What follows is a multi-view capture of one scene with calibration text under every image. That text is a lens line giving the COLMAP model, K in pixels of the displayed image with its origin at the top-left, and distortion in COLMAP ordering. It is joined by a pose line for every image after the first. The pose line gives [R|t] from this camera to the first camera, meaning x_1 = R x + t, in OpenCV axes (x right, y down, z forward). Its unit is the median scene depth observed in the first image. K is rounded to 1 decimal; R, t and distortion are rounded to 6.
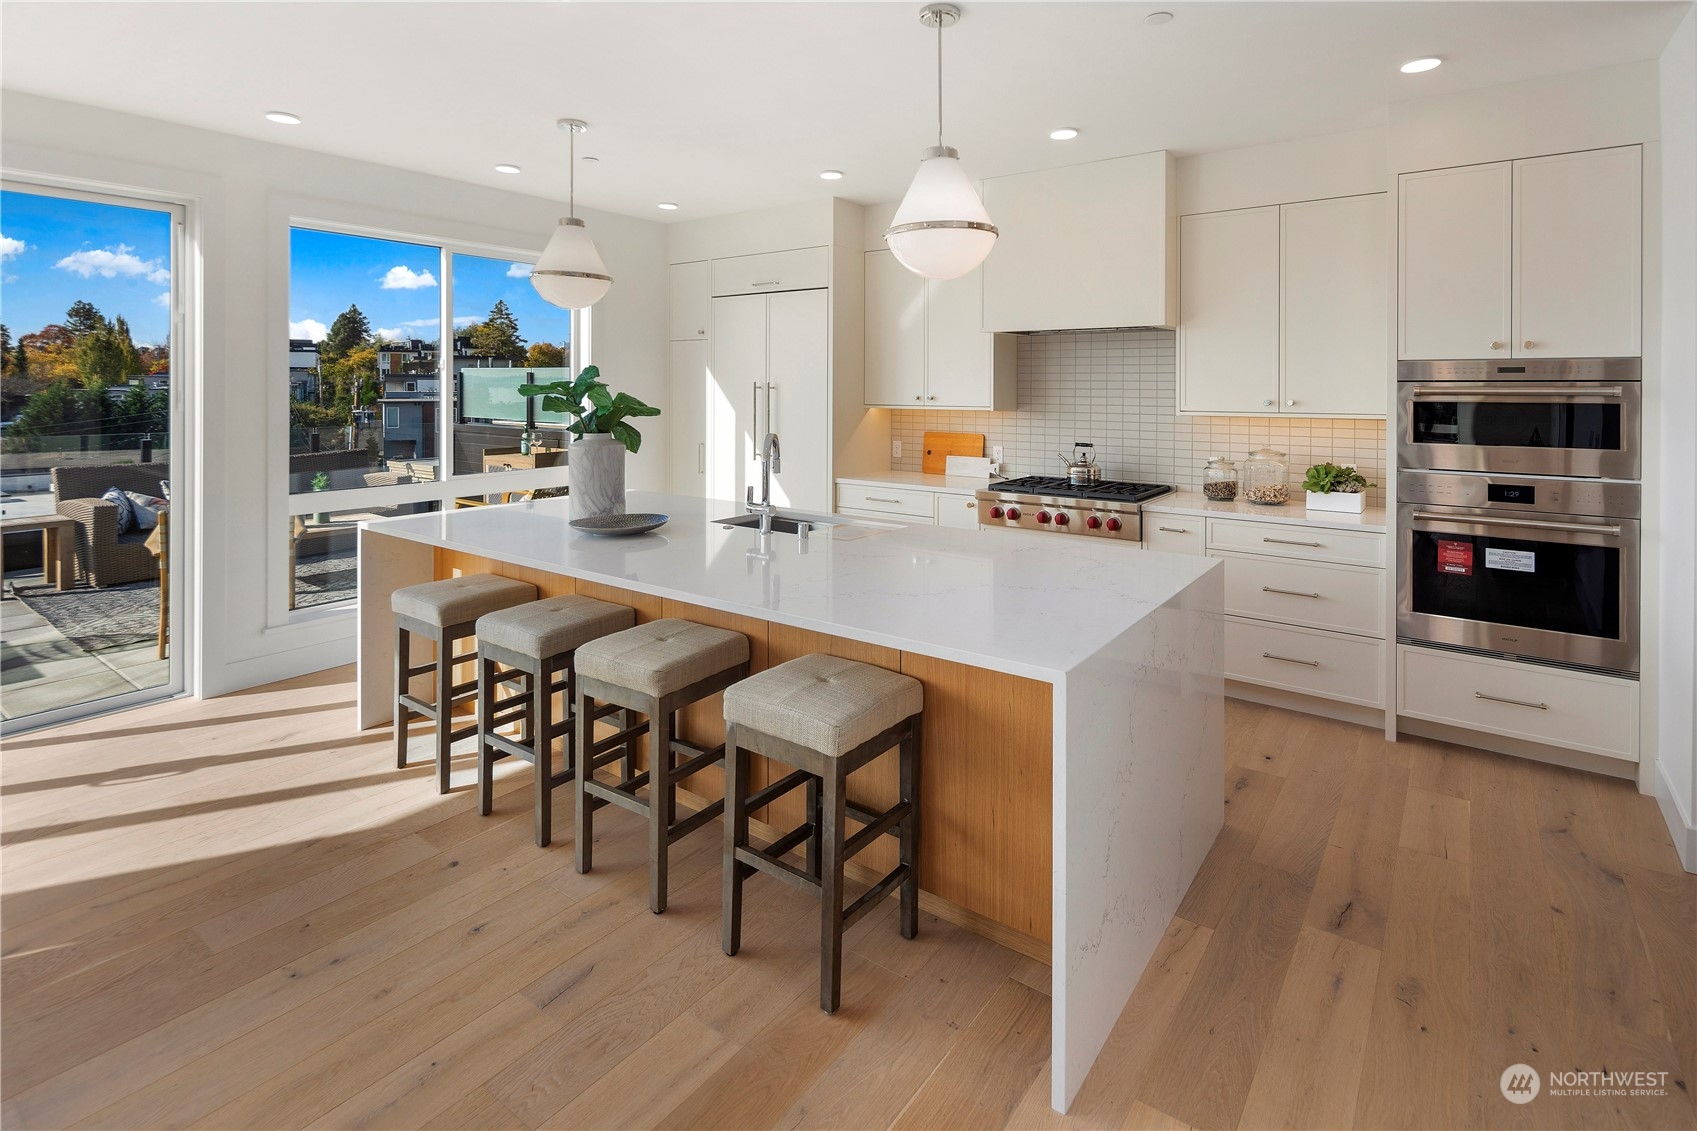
lens RADIAL K [[826.1, 0, 870.4], [0, 826.1, 392.5], [0, 0, 1]] dist [0.009409, -0.005806]
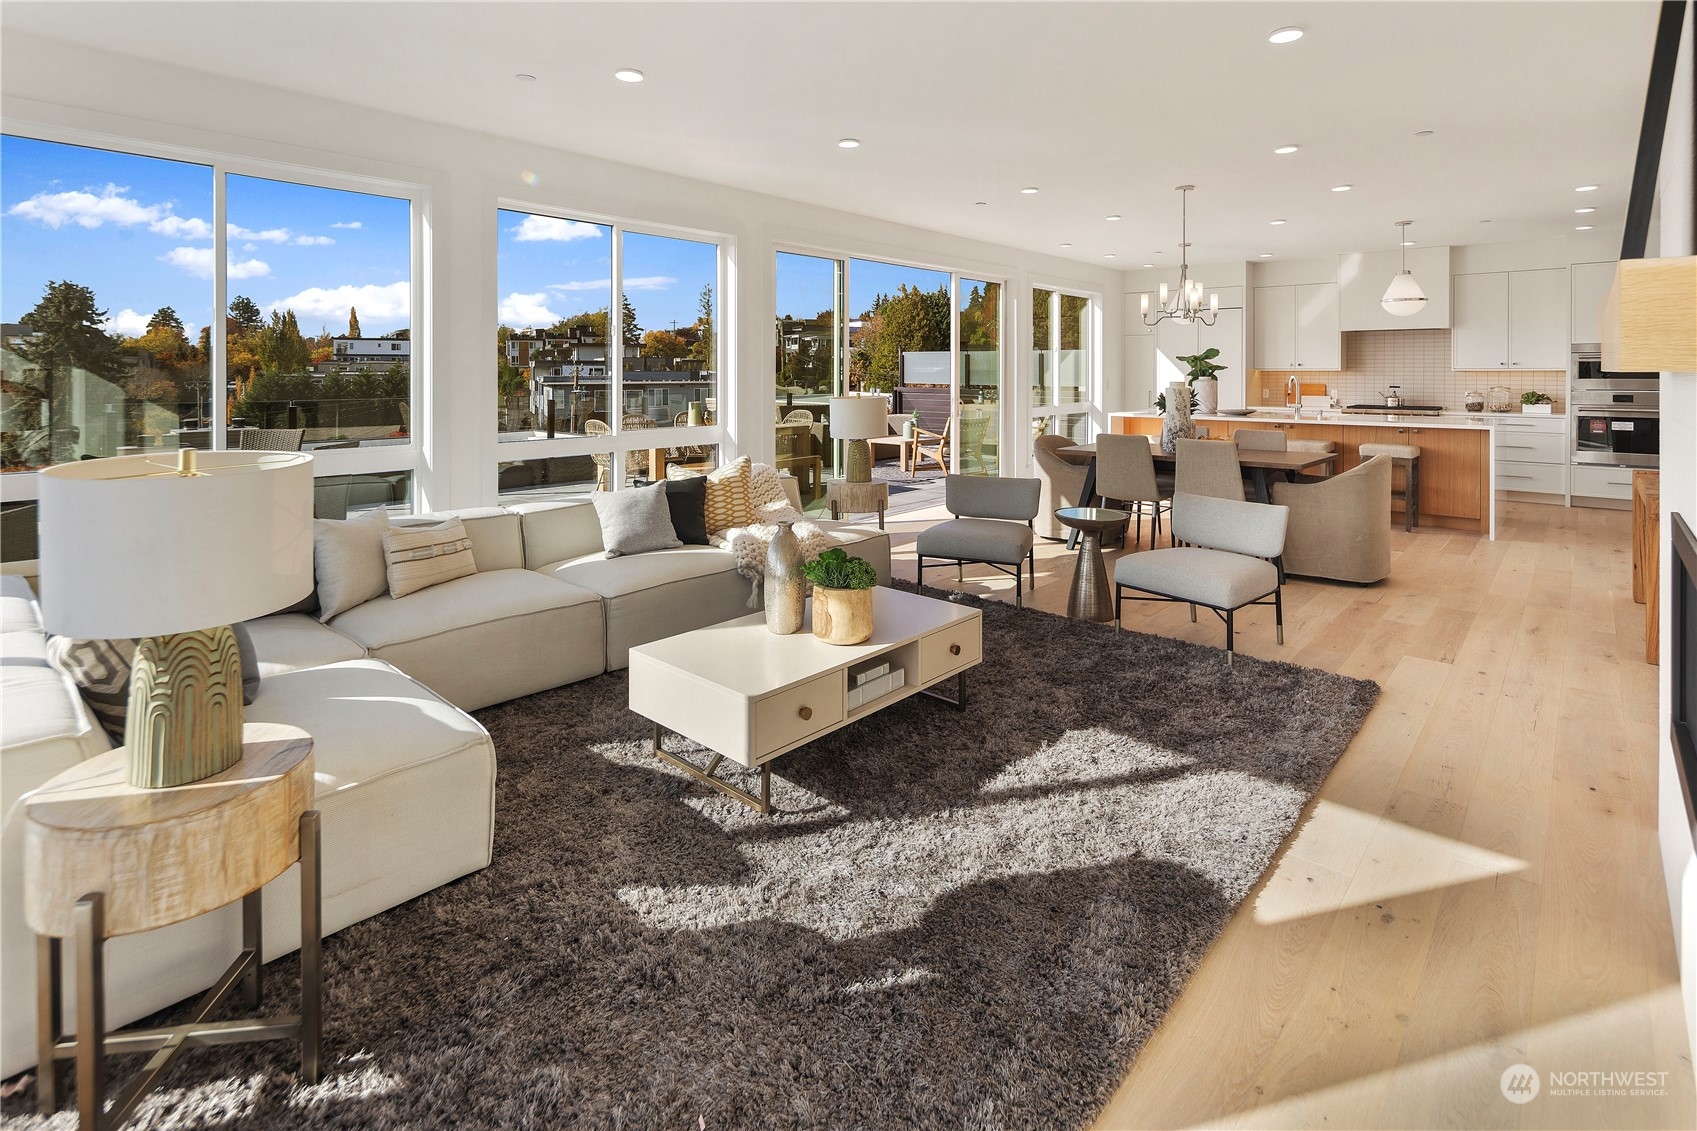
lens RADIAL K [[826.1, 0, 865.6], [0, 826.1, 382.0], [0, 0, 1]] dist [0.009409, -0.005806]
pose [[0.995751, -0.002374, -0.092054, -0.916059], [0.002869, 0.999982, 0.005242, 0.040902], [0.092040, -0.005484, 0.995740, -1.225754]]
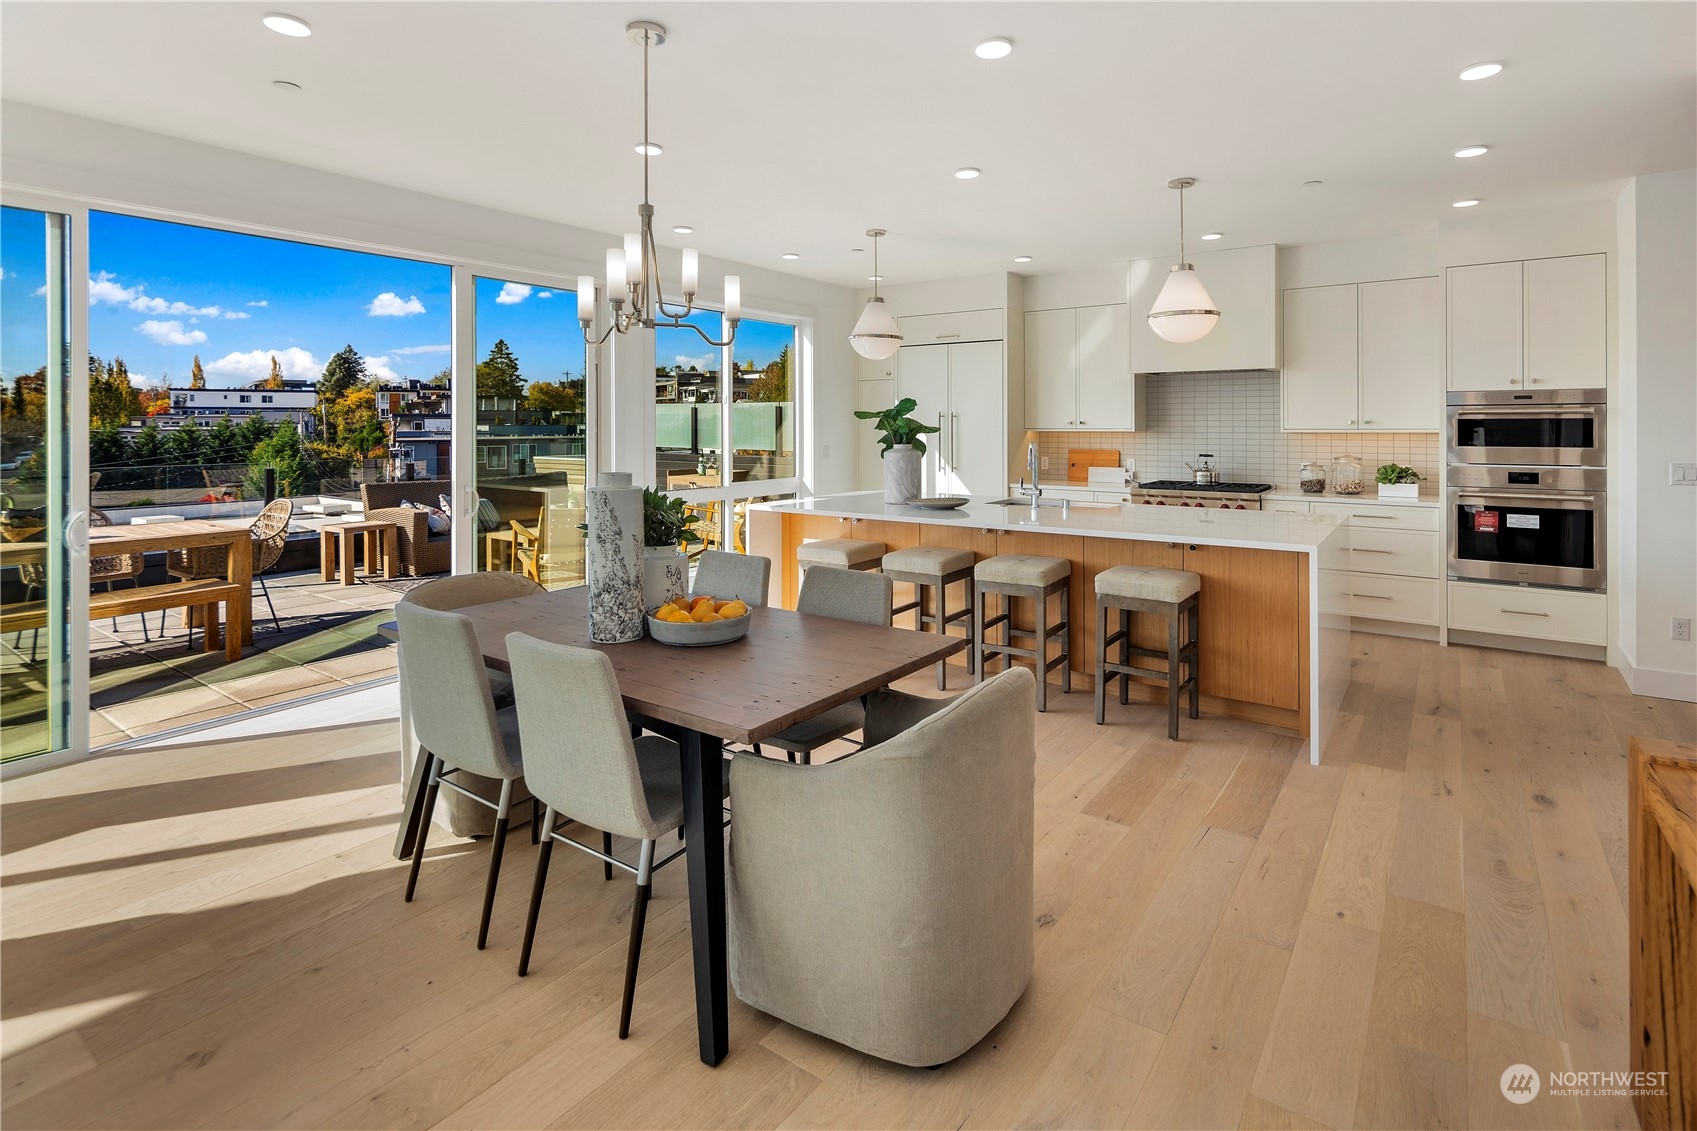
lens RADIAL K [[826.1, 0, 868.1], [0, 826.1, 429.0], [0, 0, 1]] dist [0.009409, -0.005806]
pose [[0.999916, -0.005830, 0.011607, -0.347097], [0.005842, 0.999982, -0.001032, 0.019470], [-0.011600, 0.001099, 0.999932, -0.395018]]
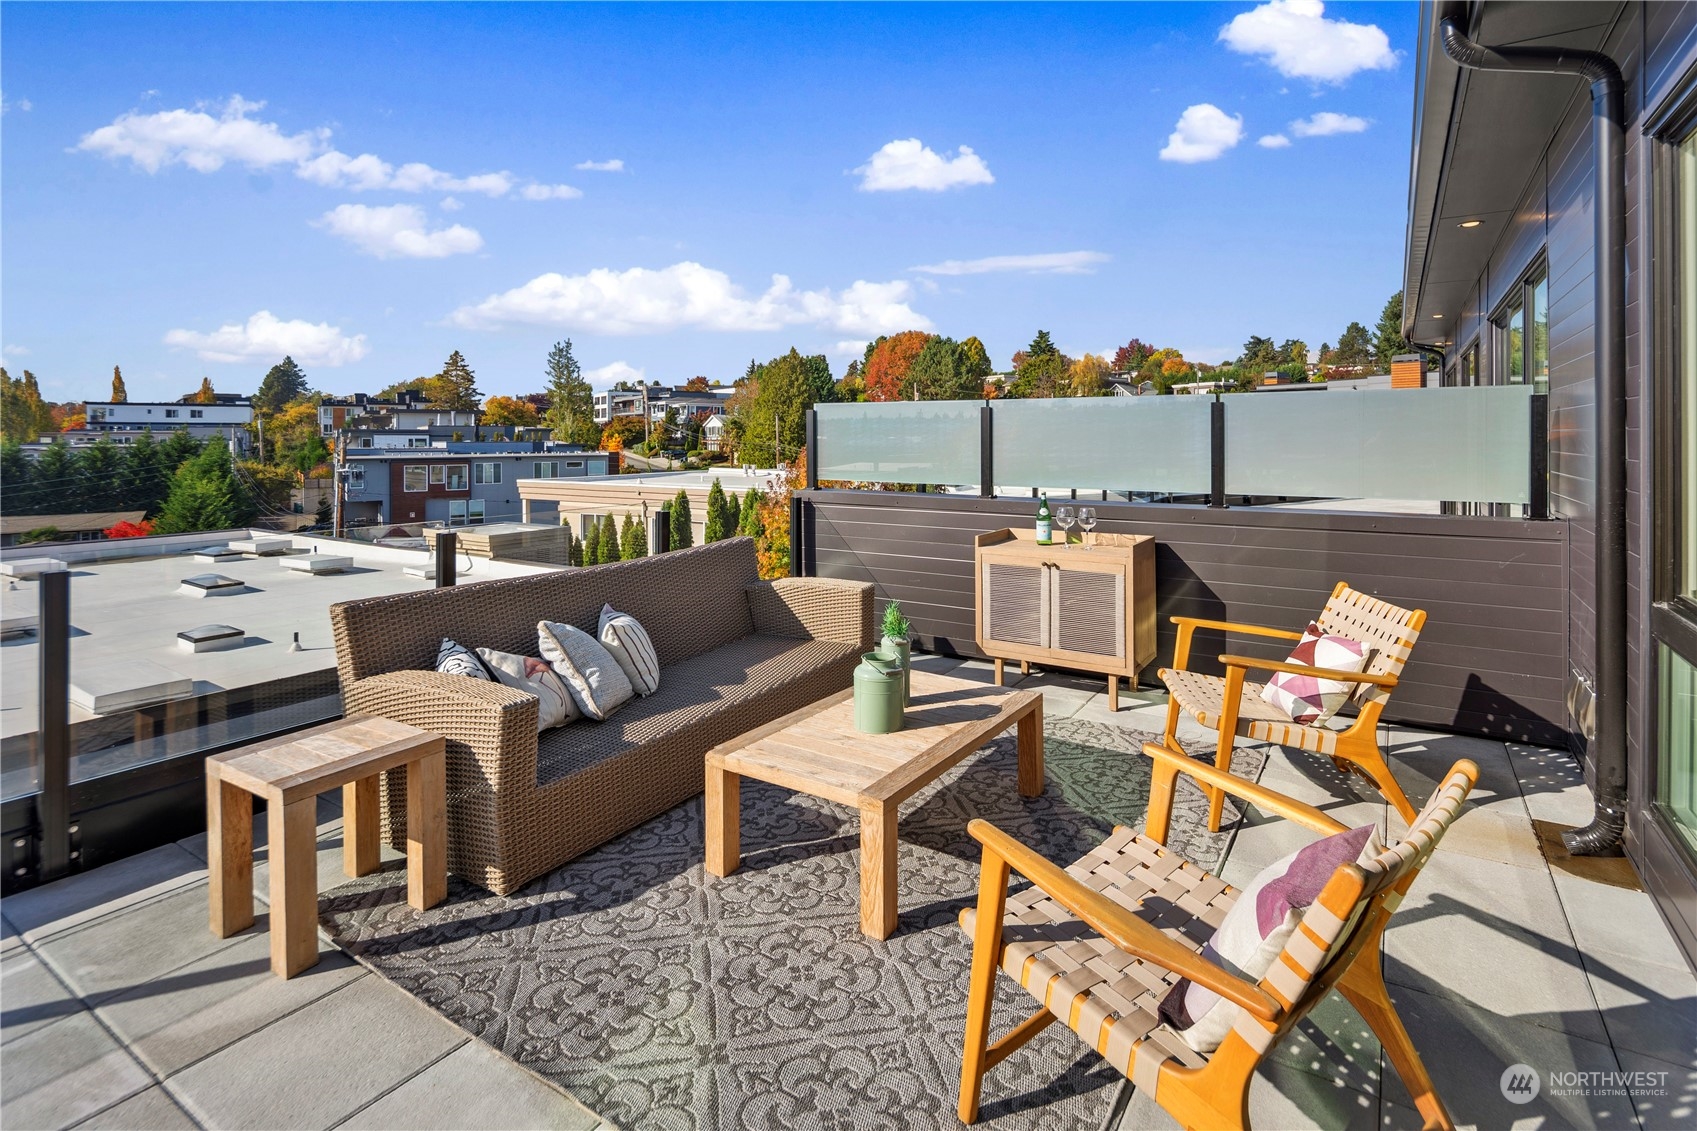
lens RADIAL K [[826.1, 0, 871.0], [0, 826.1, 449.5], [0, 0, 1]] dist [0.009409, -0.005806]
pose [[0.997889, -0.007175, 0.064549, -1.076332], [0.006921, 0.999967, 0.004162, 0.011203], [-0.064577, -0.003706, 0.997906, 0.792884]]
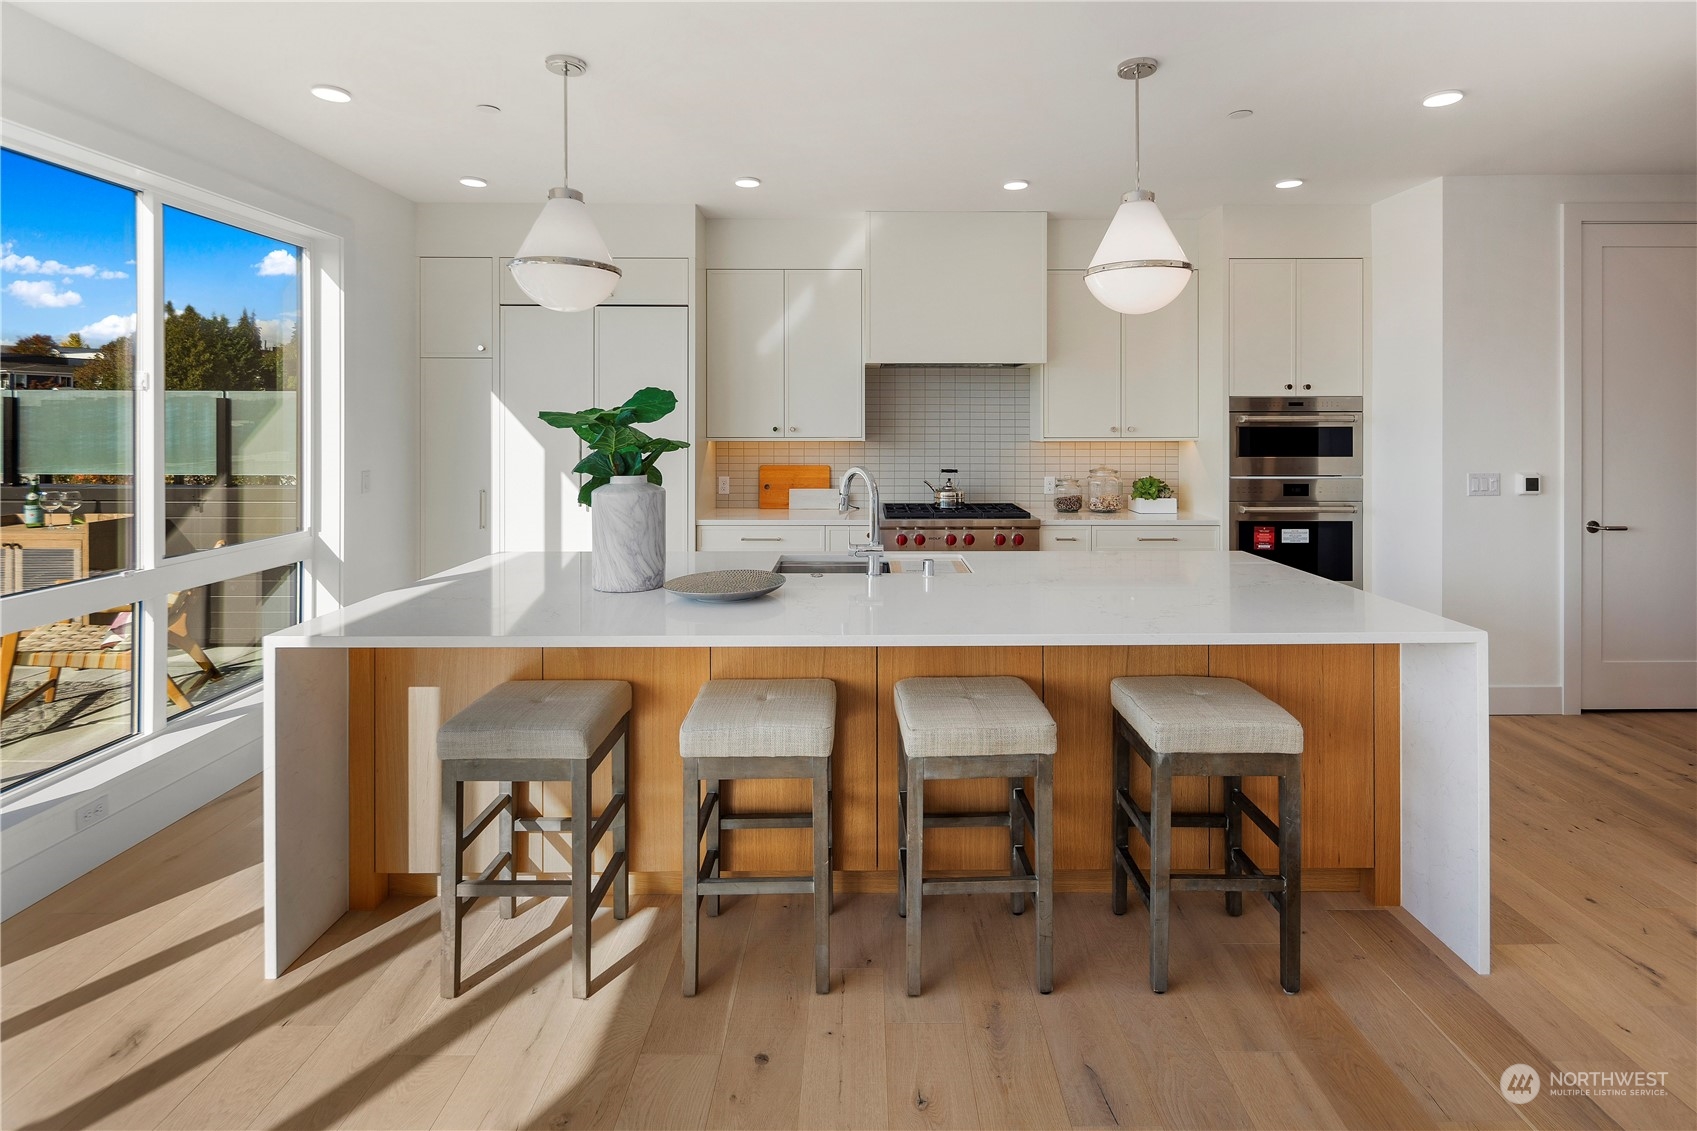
lens RADIAL K [[826.1, 0, 867.2], [0, 826.1, 431.0], [0, 0, 1]] dist [0.009409, -0.005806]
pose [[0.806144, -0.009423, 0.591644, -0.516356], [0.006804, 0.999955, 0.006656, 0.003443], [-0.591680, -0.001340, 0.806172, 0.210550]]
